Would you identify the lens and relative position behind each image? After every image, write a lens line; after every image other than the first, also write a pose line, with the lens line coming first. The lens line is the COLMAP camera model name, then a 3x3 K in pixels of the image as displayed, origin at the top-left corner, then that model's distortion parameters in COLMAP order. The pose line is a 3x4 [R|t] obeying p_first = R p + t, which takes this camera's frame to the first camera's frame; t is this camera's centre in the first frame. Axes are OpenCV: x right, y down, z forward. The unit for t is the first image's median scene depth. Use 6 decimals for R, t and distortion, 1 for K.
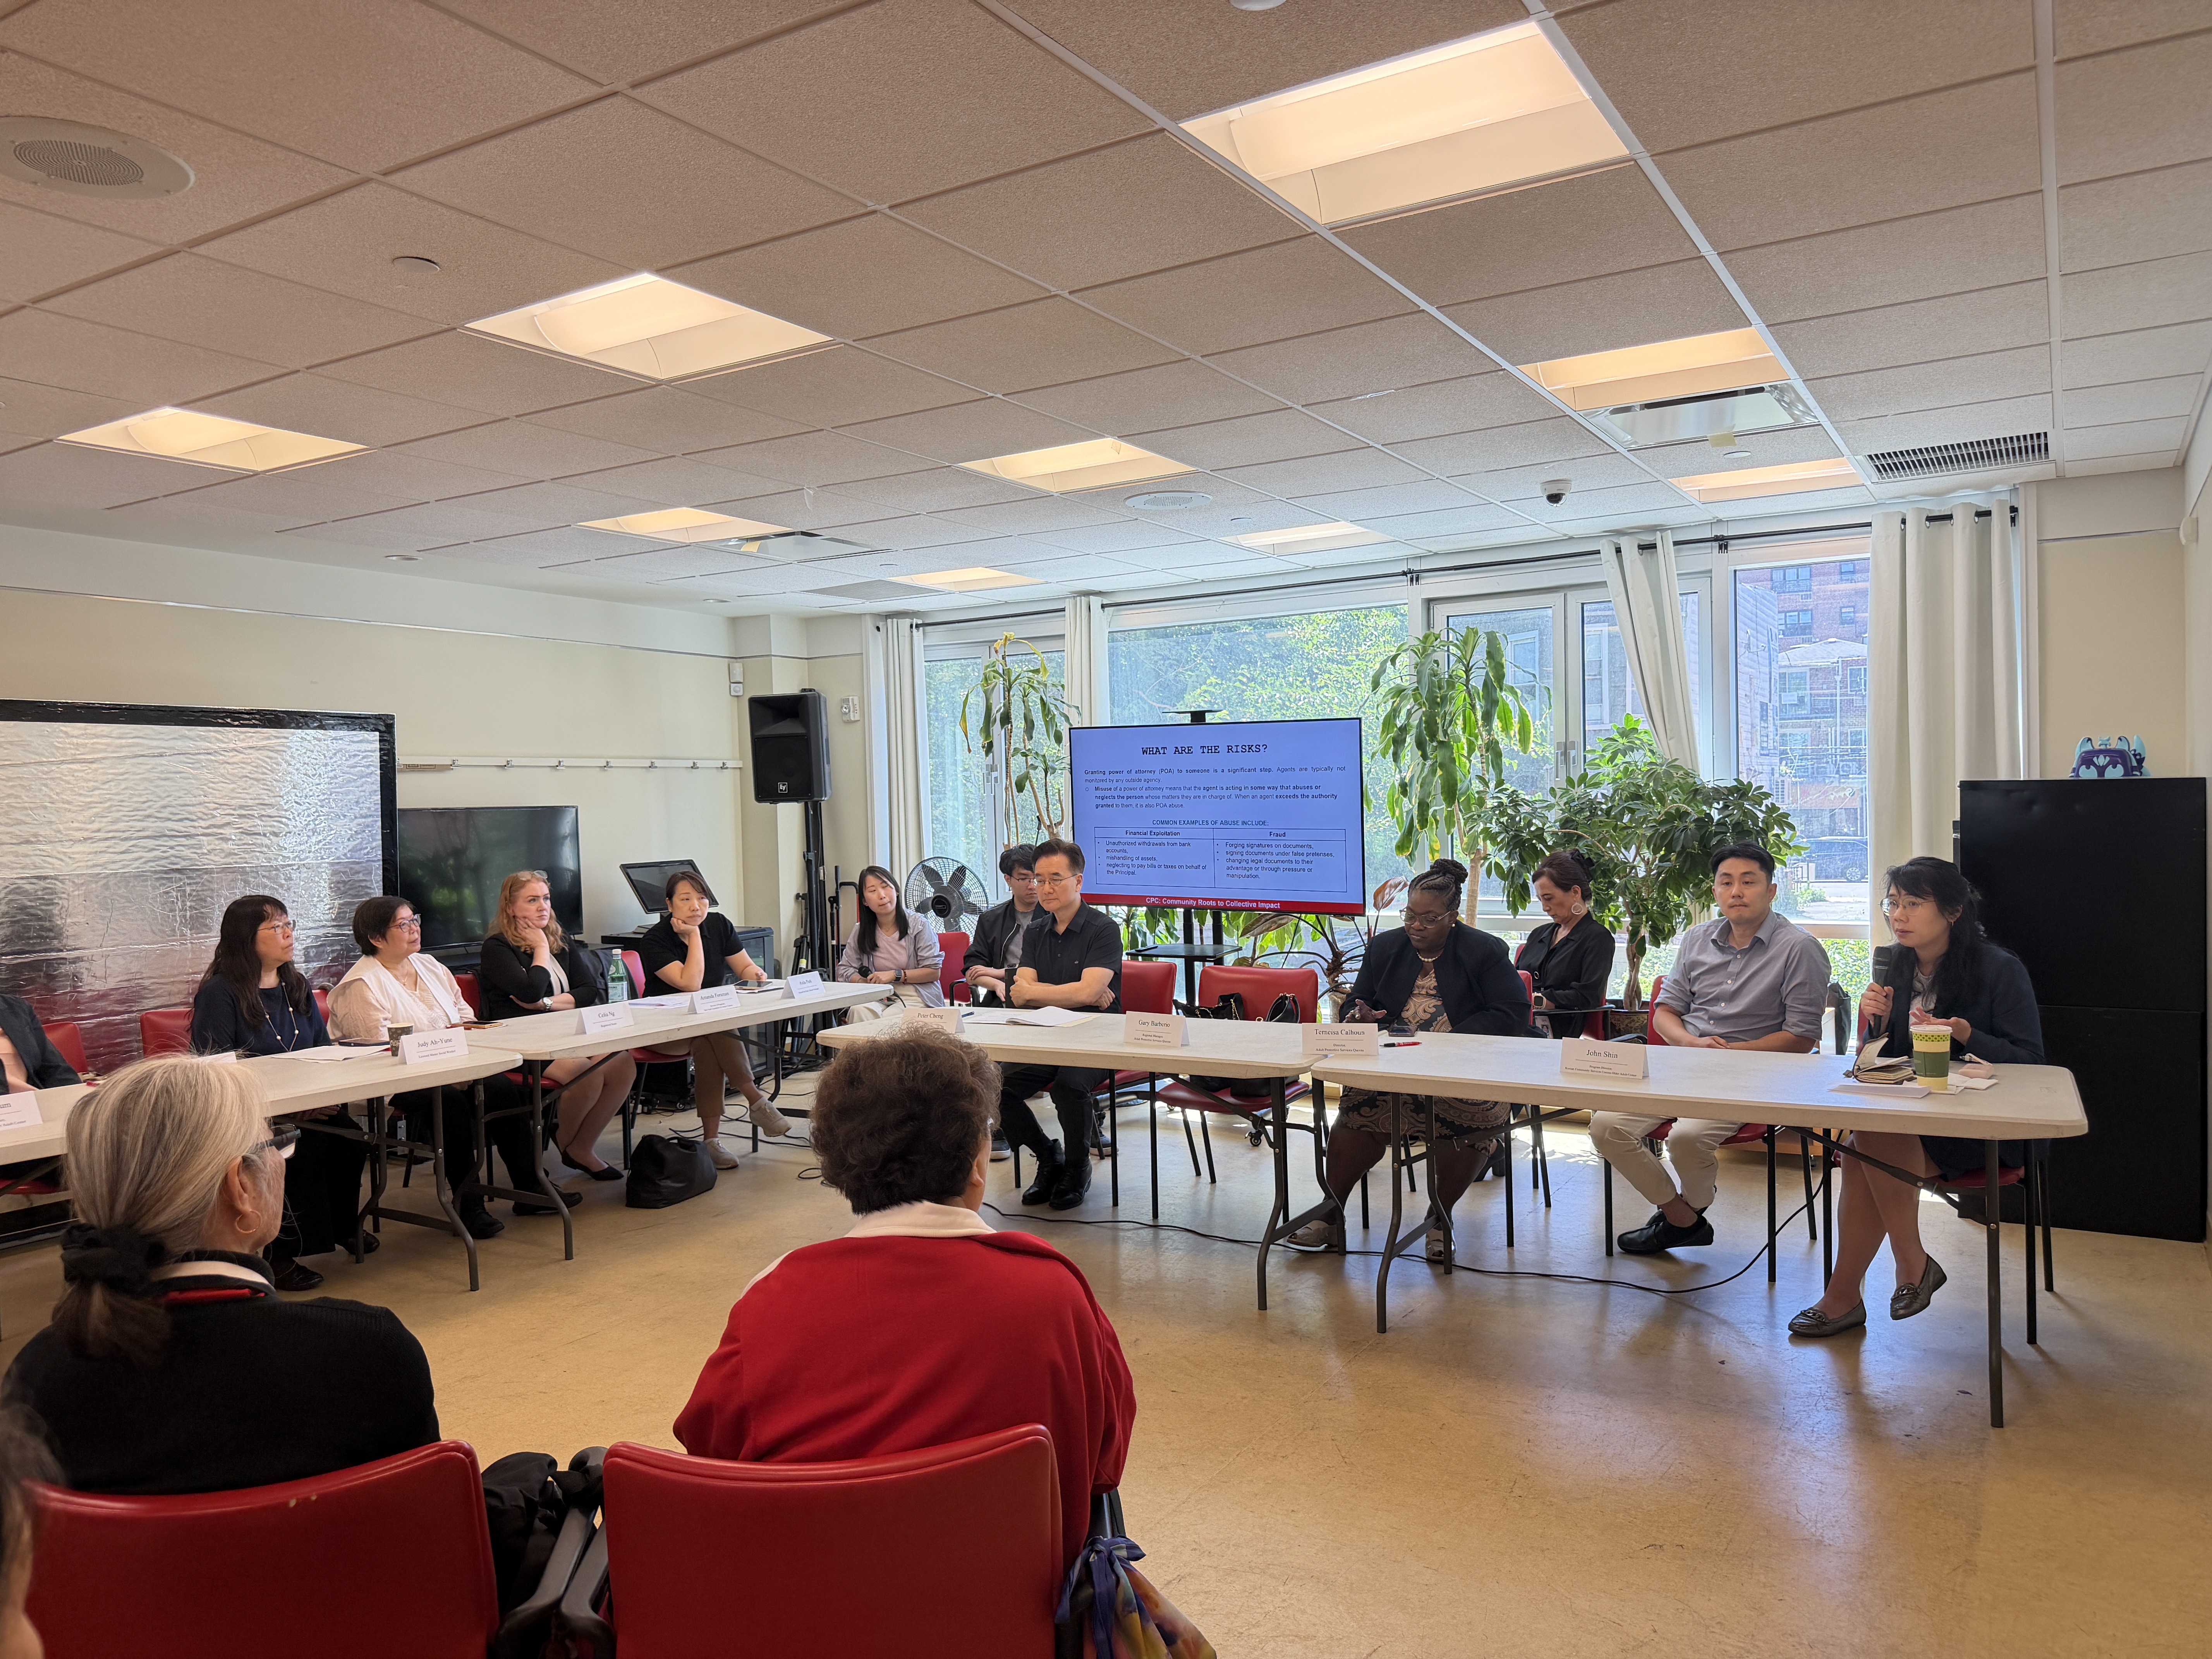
lens RADIAL K [[1550.3, 0, 1105.7], [0, 1550.3, 826.1], [0, 0, 1]] dist [-0.053906, -0.004414]
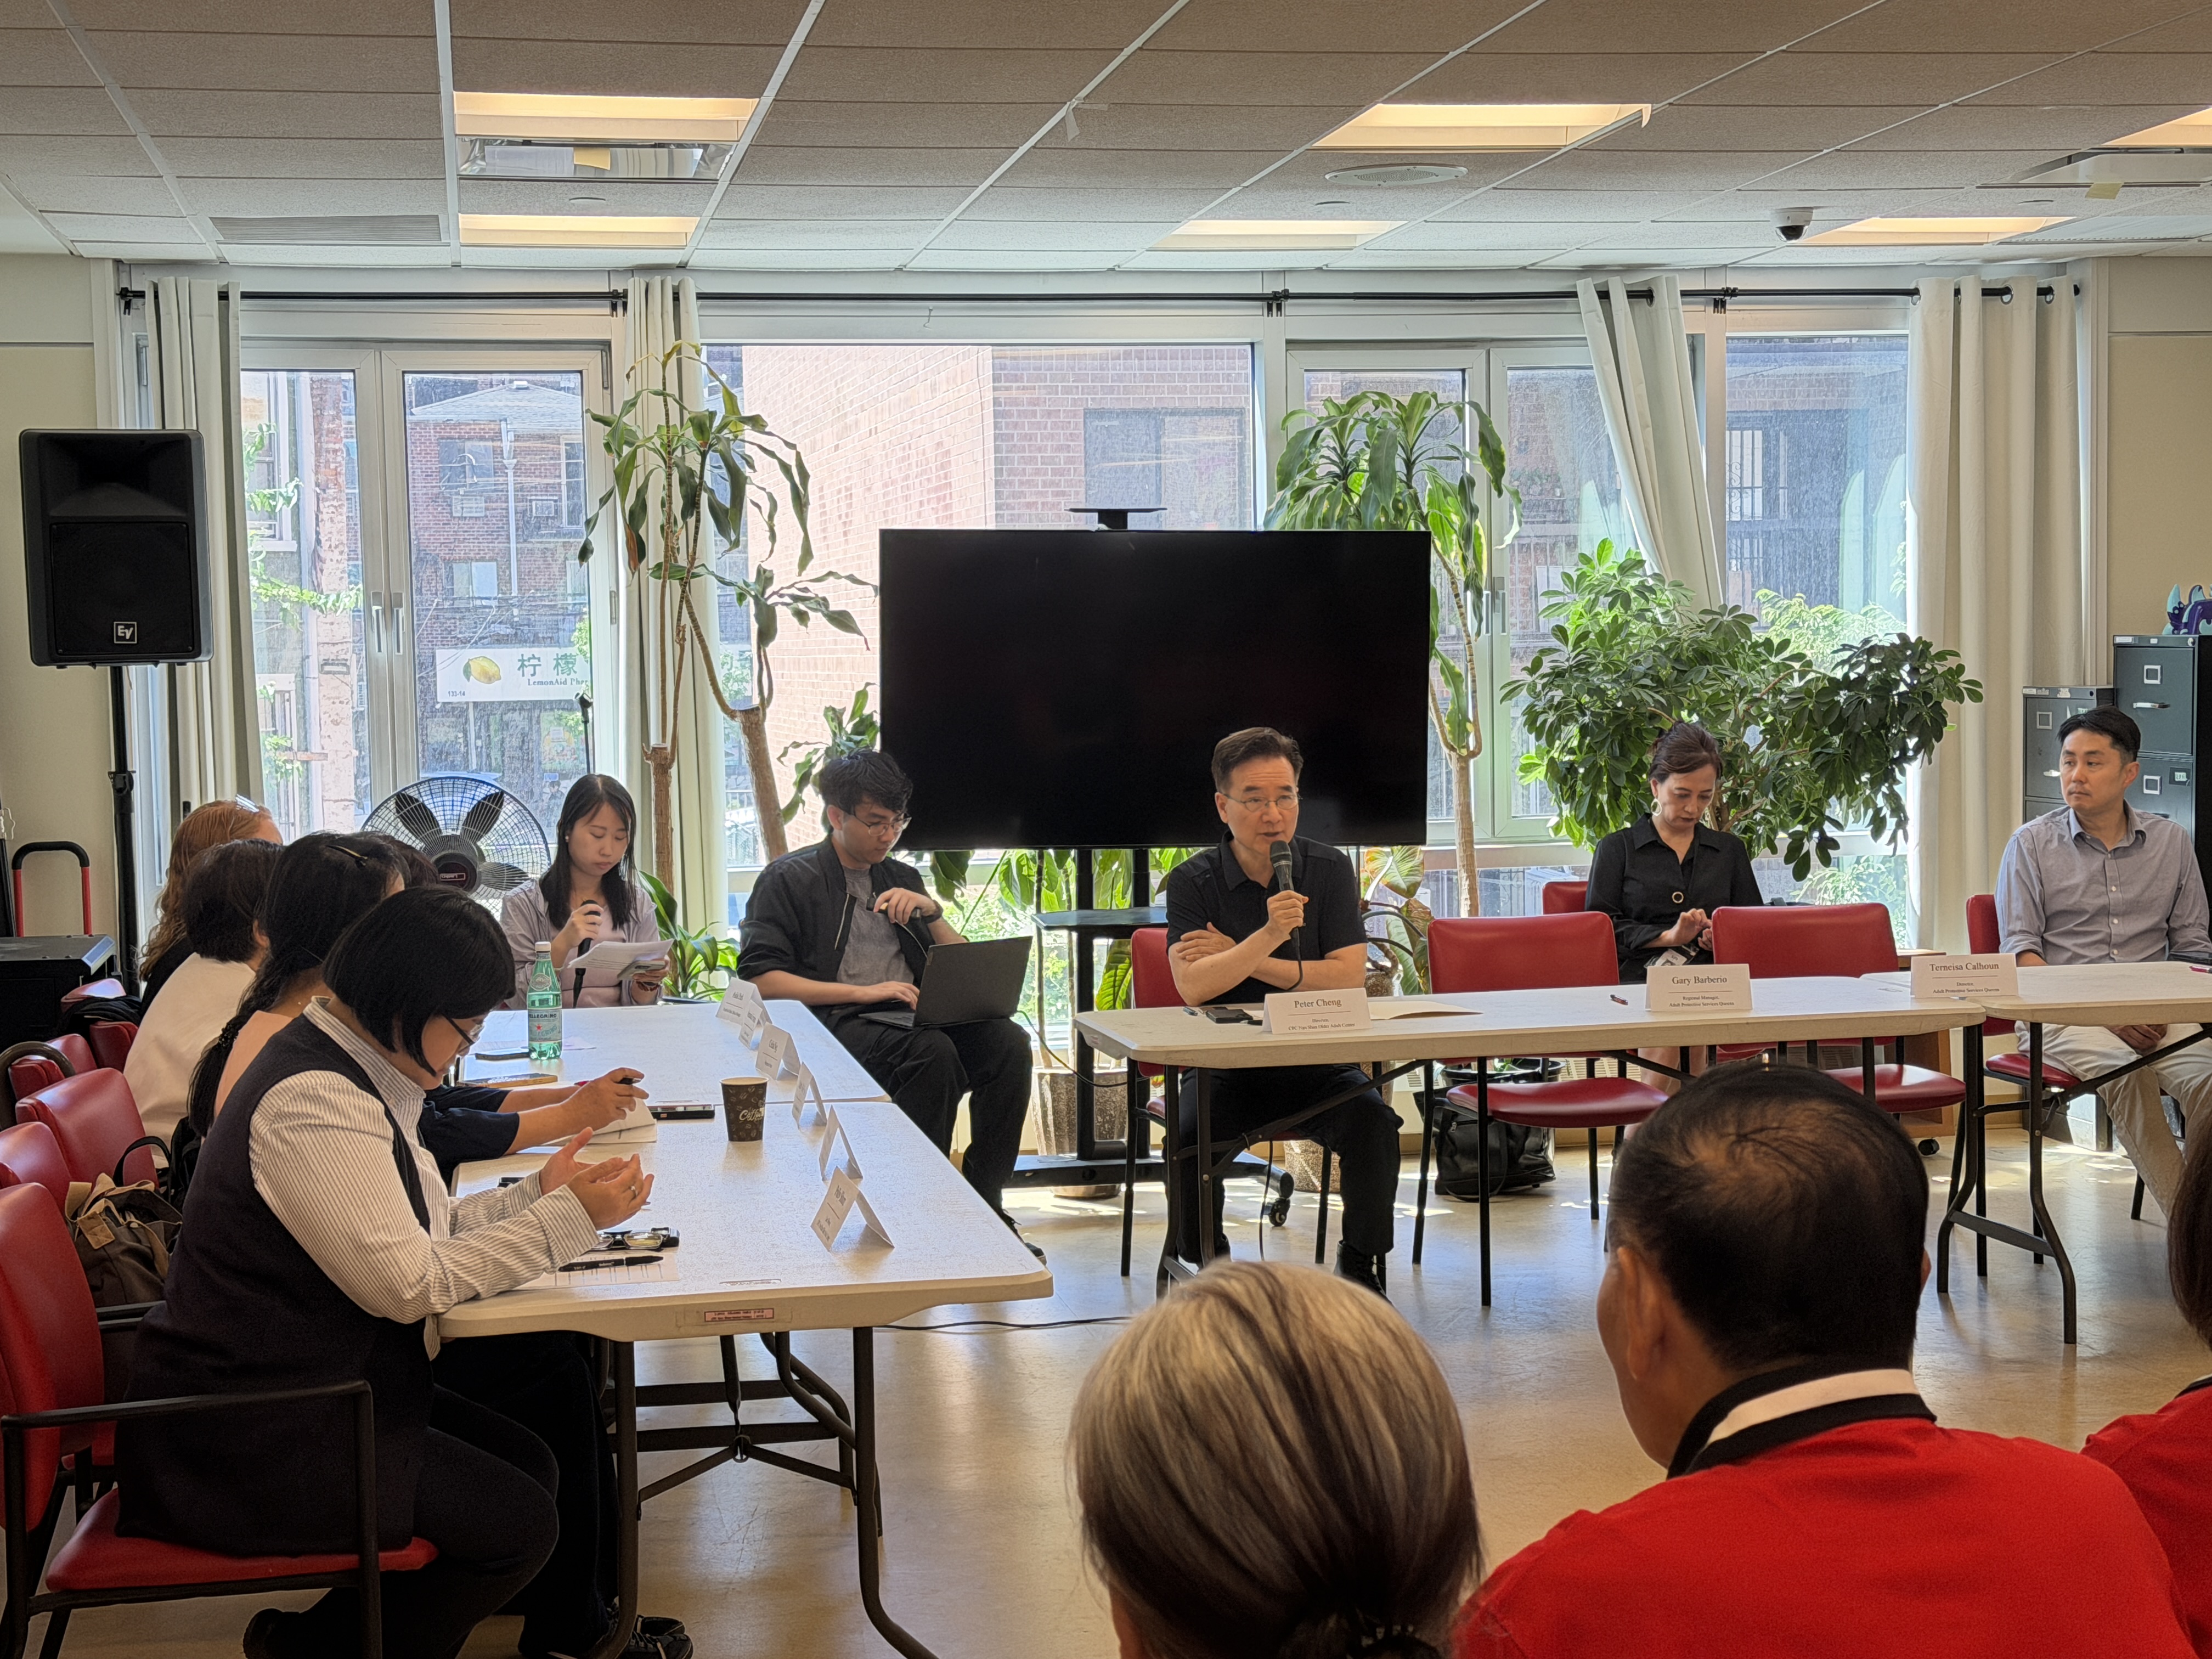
lens RADIAL K [[3396.0, 0, 1107.9], [0, 3396.0, 832.3], [0, 0, 1]] dist [0.034621, 0.000000]
pose [[0.733160, -0.024195, 0.679626, -0.691573], [0.012690, 0.999680, 0.021900, 0.016536], [-0.679938, -0.007431, 0.733232, 0.045913]]
